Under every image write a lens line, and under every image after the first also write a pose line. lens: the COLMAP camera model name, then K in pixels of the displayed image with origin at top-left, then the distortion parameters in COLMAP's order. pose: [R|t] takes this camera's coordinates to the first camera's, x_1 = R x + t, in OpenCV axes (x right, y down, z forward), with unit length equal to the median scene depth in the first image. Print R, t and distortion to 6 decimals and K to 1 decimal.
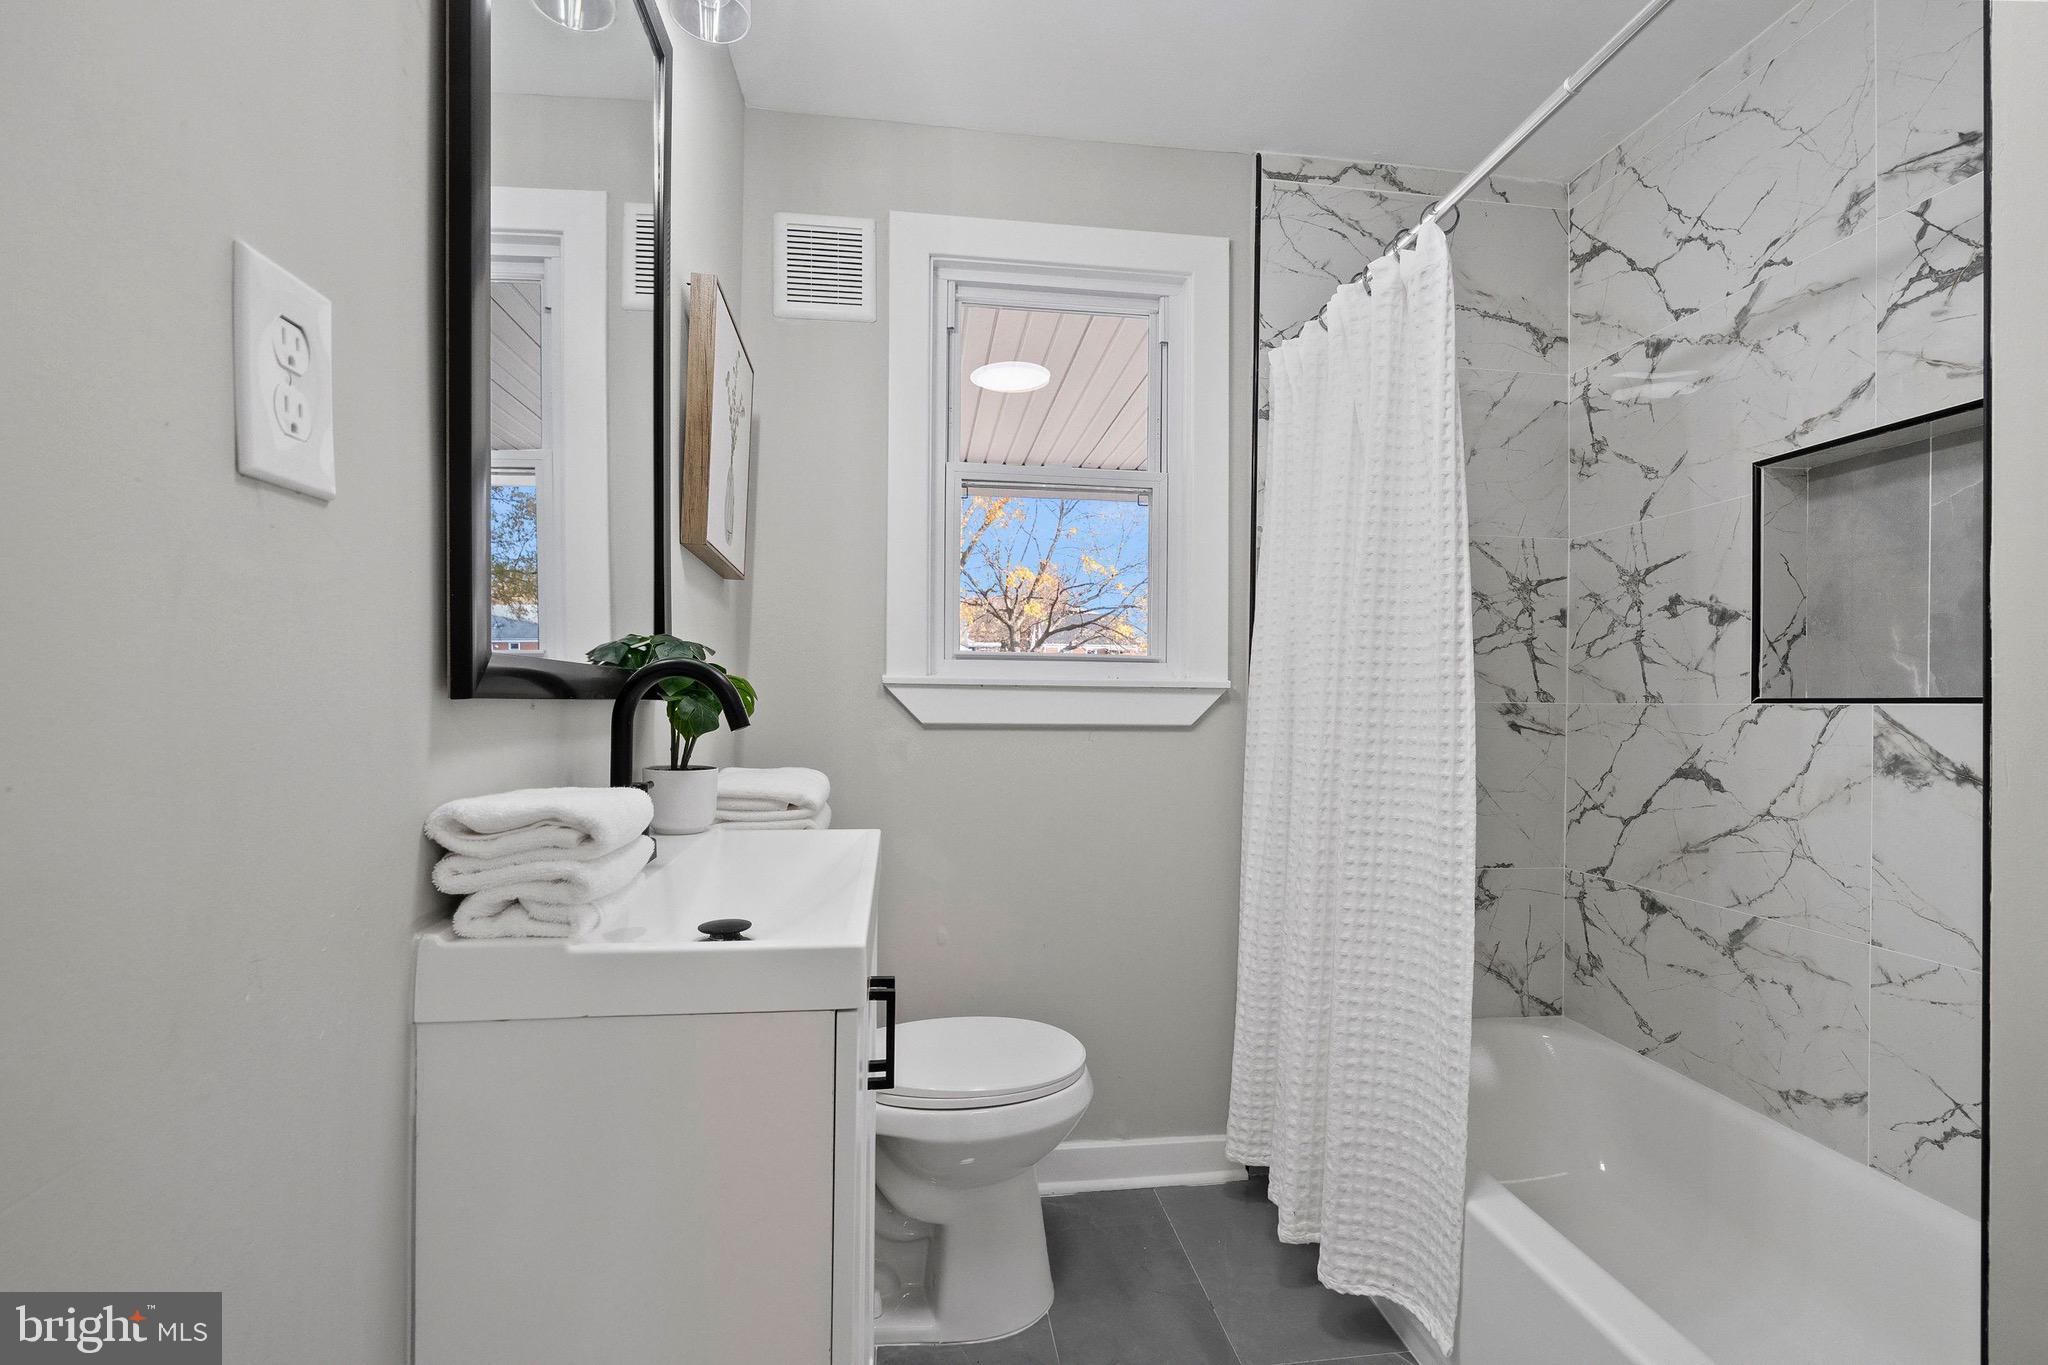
lens RADIAL K [[955.2, 0, 1021.8], [0, 955.2, 692.8], [0, 0, 1]] dist [0.000209, -0.000095]
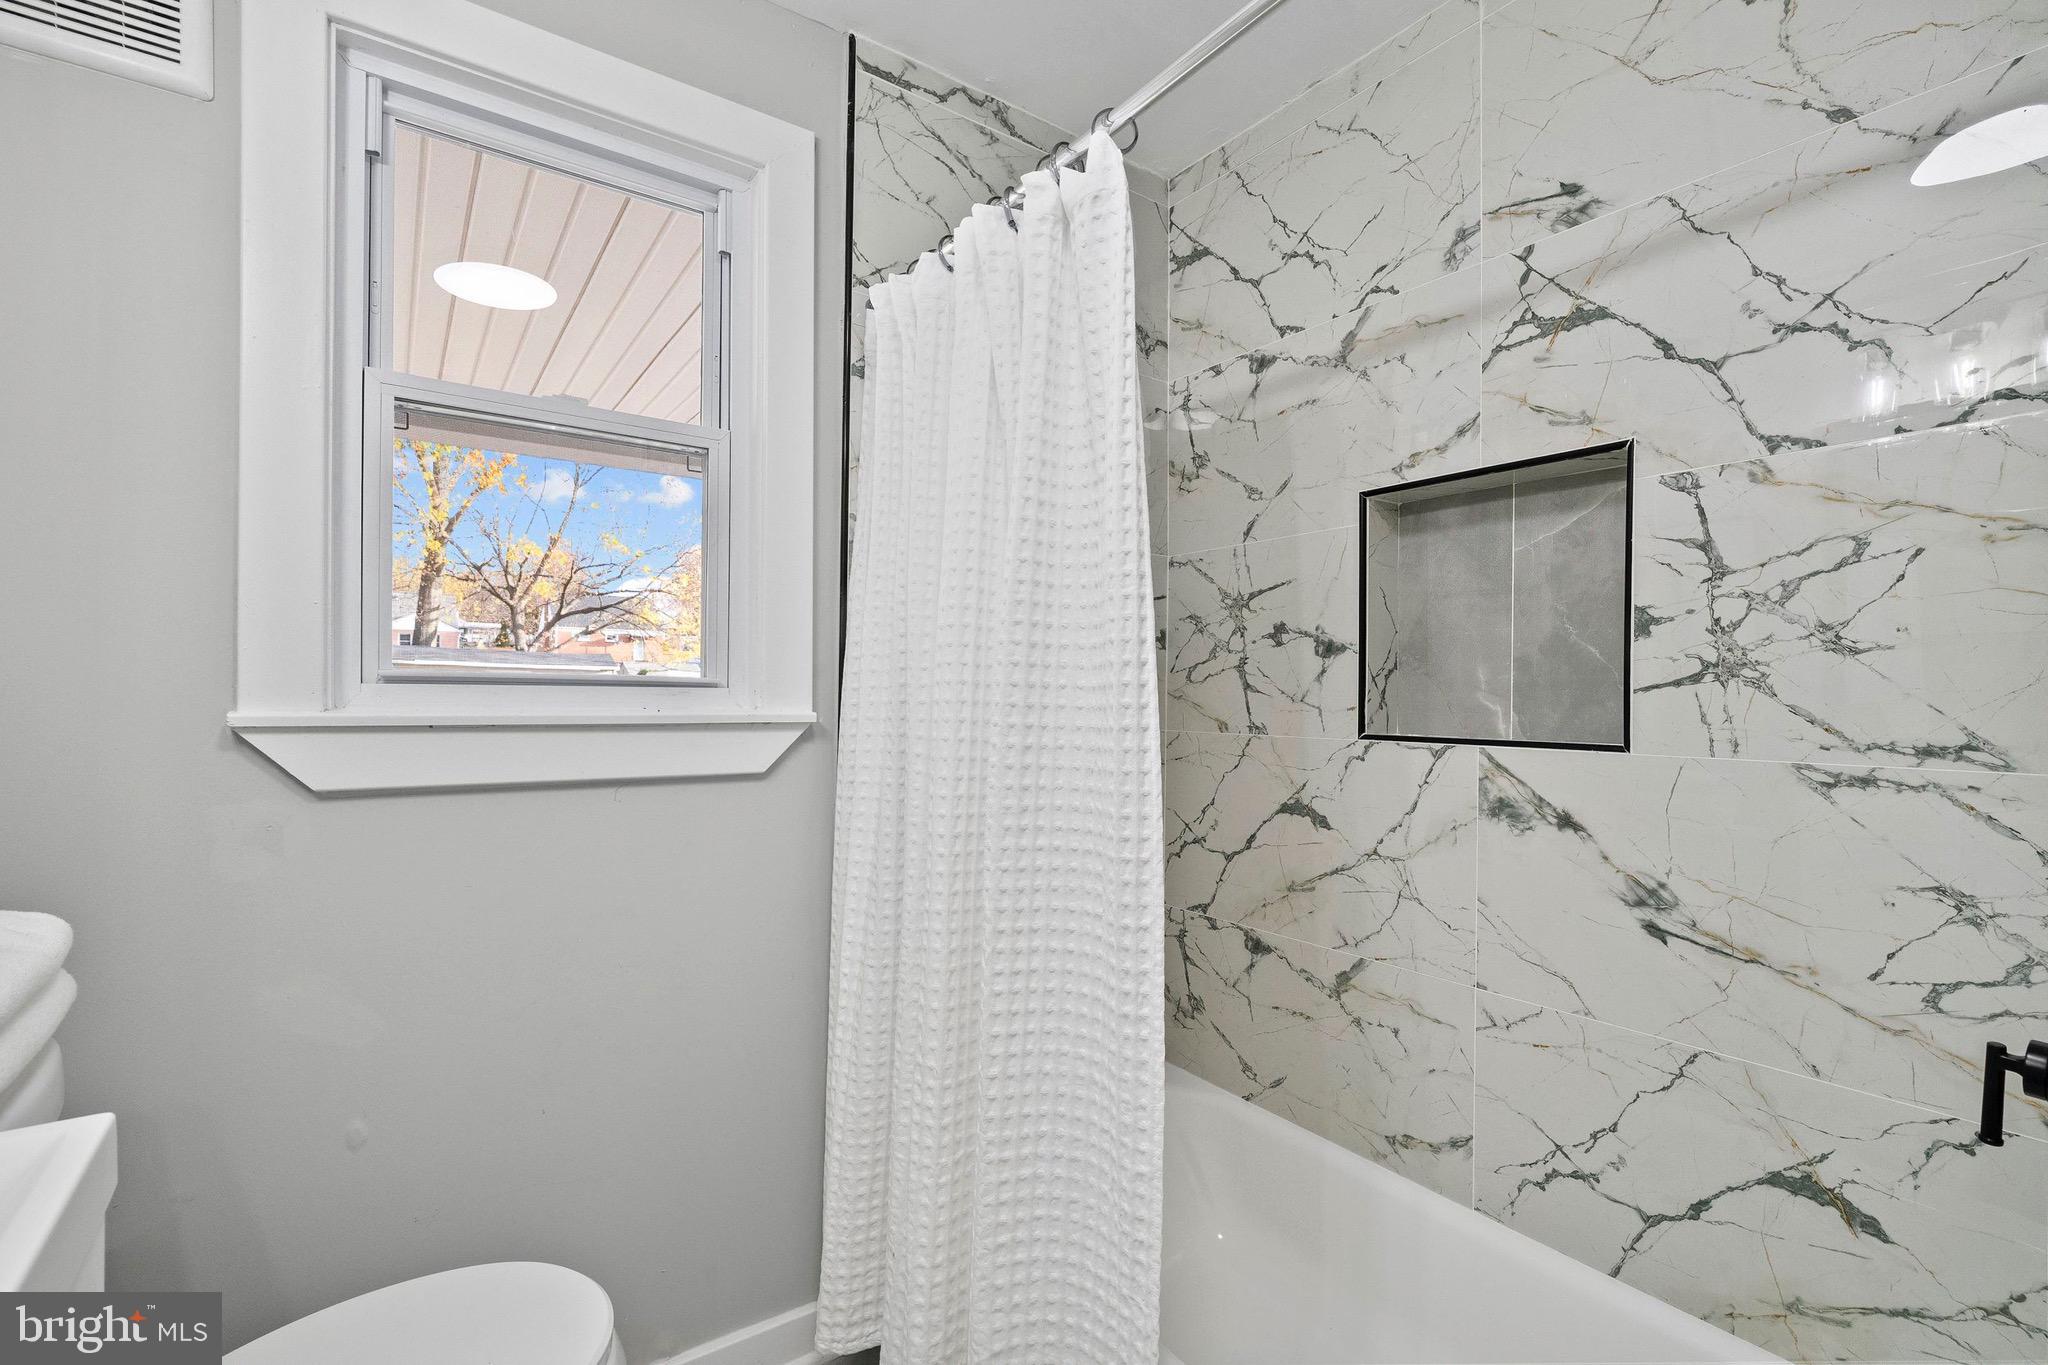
lens RADIAL K [[920.9, 0, 1027.2], [0, 920.9, 689.7], [0, 0, 1]] dist [-0.007942, 0.001697]
pose [[0.878896, -0.002422, 0.477007, 0.018201], [-0.003109, 0.999937, 0.010804, -0.046754], [-0.477003, -0.010978, 0.878833, 0.323095]]
